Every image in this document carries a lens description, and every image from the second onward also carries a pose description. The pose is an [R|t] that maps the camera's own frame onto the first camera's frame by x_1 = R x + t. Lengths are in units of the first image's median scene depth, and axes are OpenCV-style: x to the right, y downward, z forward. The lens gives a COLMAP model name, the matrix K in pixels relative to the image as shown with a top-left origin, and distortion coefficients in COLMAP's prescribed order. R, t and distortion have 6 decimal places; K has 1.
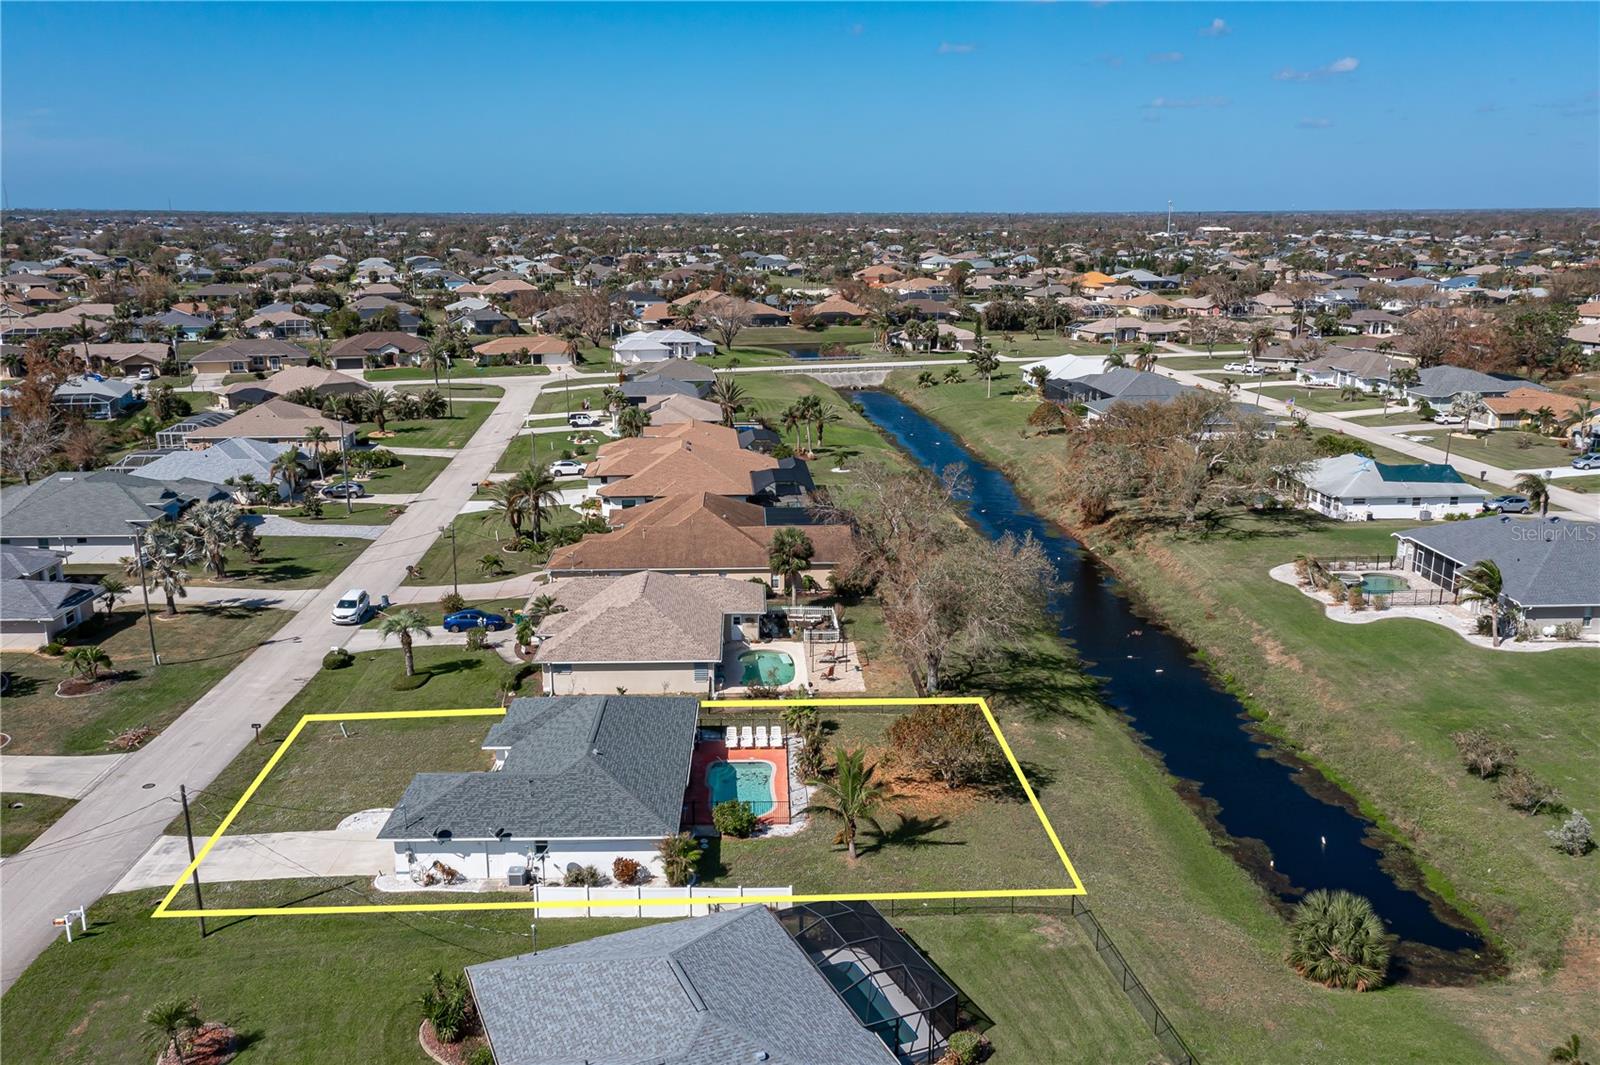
lens RADIAL K [[1288.3, 0, 769.2], [0, 1288.3, 538.1], [0, 0, 1]] dist [-0.004592, 0.077476]
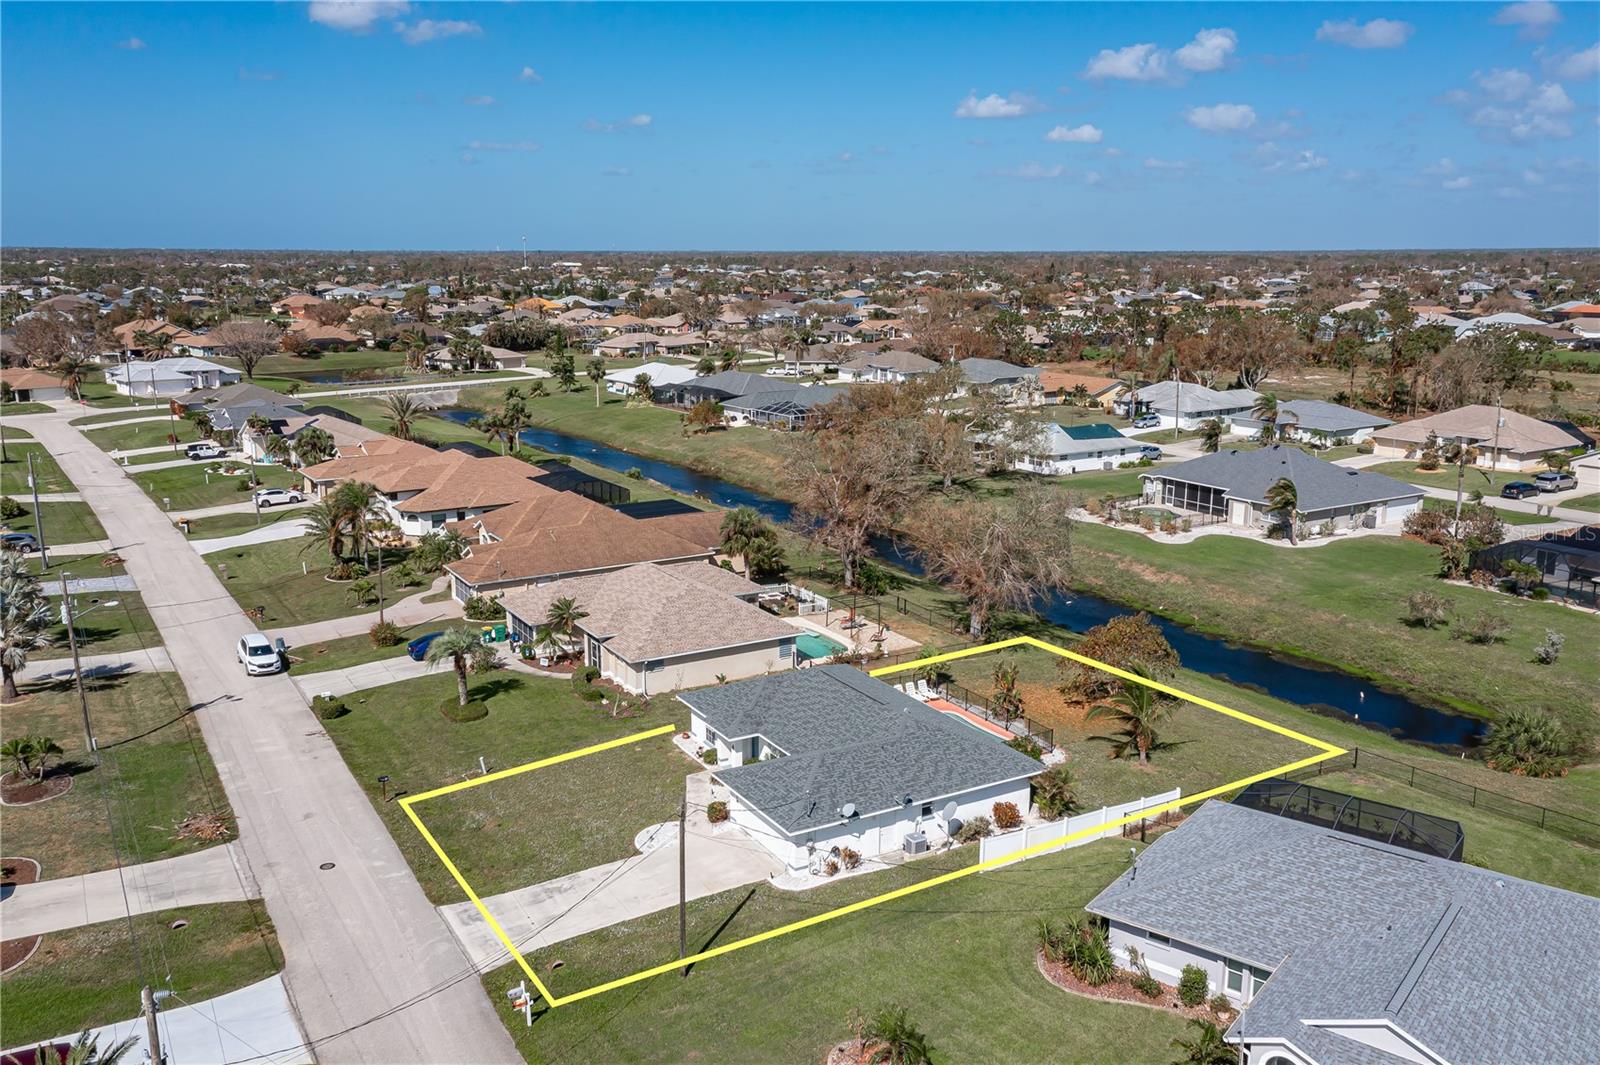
lens RADIAL K [[1288.3, 0, 769.2], [0, 1288.3, 538.1], [0, 0, 1]] dist [-0.004592, 0.077476]
pose [[0.878709, -0.100561, 0.466646, -0.406116], [0.113811, 0.993502, -0.000211, 0.016828], [-0.463593, 0.053295, 0.884444, 0.119182]]
